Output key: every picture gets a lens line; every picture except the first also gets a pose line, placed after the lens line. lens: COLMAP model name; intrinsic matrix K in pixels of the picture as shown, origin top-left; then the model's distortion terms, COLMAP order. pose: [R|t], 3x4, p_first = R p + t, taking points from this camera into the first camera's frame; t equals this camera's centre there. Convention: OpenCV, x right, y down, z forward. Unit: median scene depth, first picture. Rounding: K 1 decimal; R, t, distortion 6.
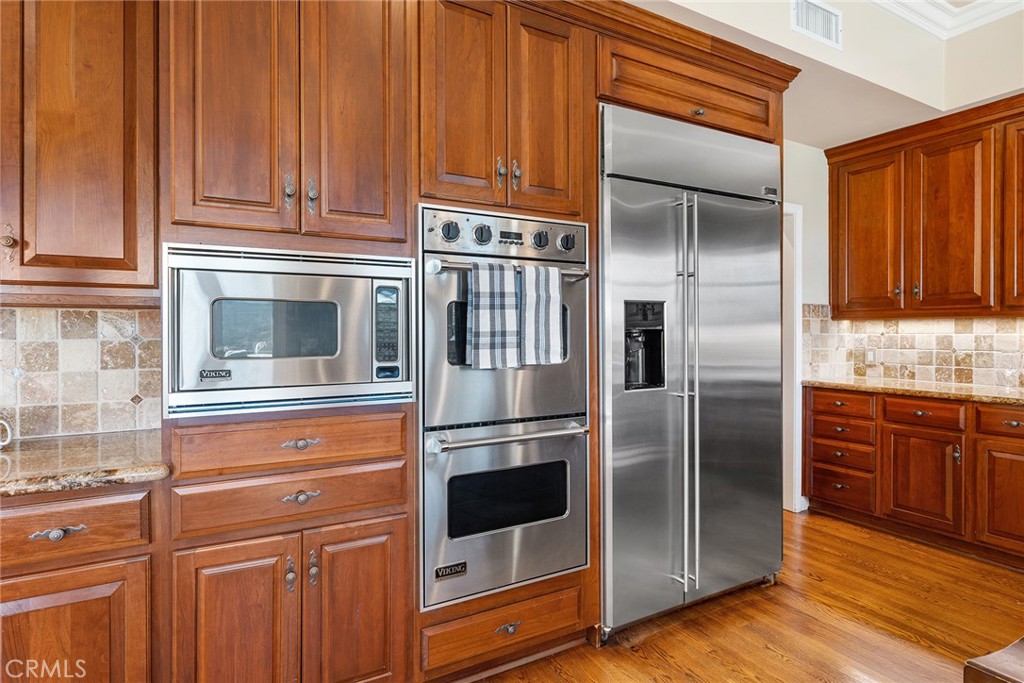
lens RADIAL K [[547.2, 0, 513.1], [0, 547.2, 335.0], [0, 0, 1]] dist [0.001597, 0.000002]
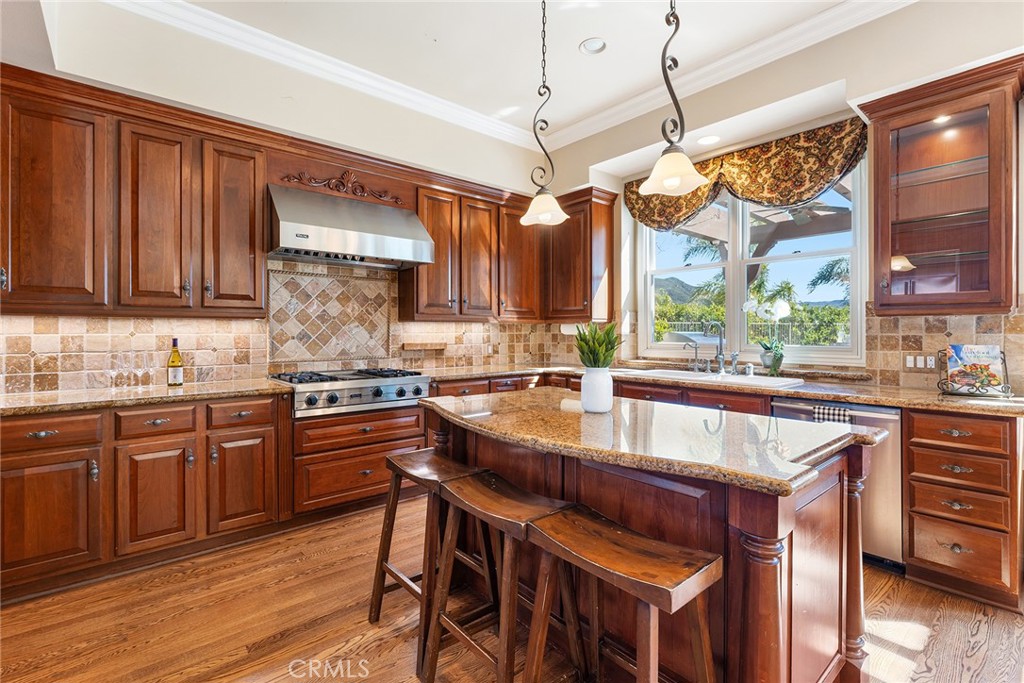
lens RADIAL K [[471.4, 0, 509.3], [0, 471.4, 329.0], [0, 0, 1]] dist [-0.003171, 0.000736]
pose [[-0.186966, 0.005671, 0.982350, -0.052723], [0.010819, 0.999935, -0.003713, 0.000414], [-0.982307, 0.009934, -0.187015, 0.447231]]
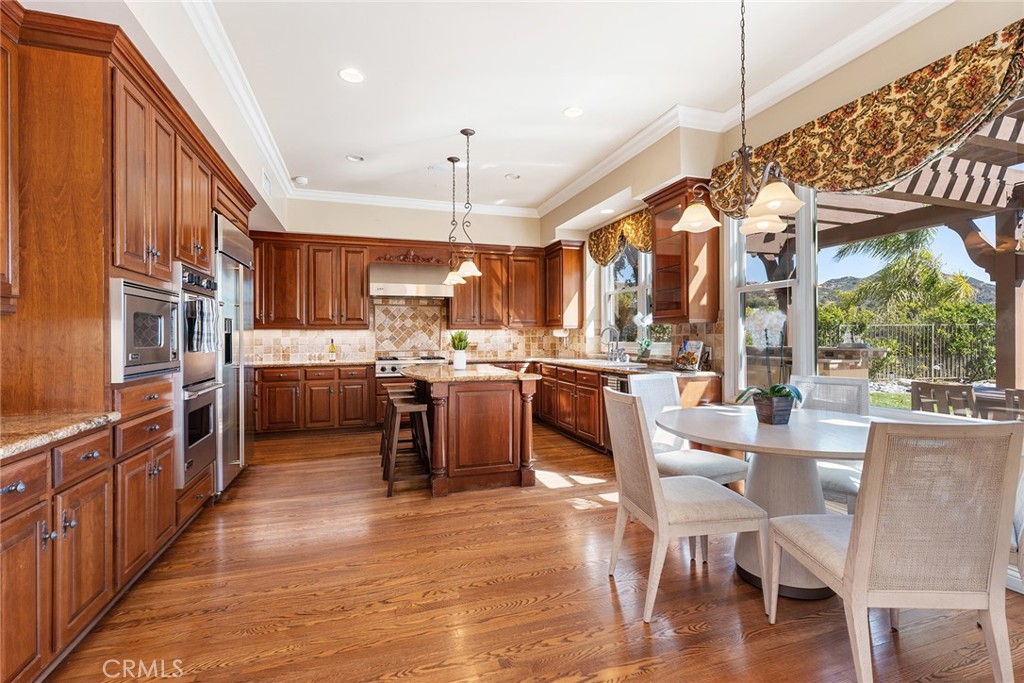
lens RADIAL K [[471.4, 0, 507.4], [0, 471.4, 331.3], [0, 0, 1]] dist [-0.003171, 0.000736]
pose [[0.211473, 0.010433, 0.977328, -0.790480], [0.015476, 0.999782, -0.014021, 0.014916], [-0.977261, 0.018091, 0.211265, -0.205606]]
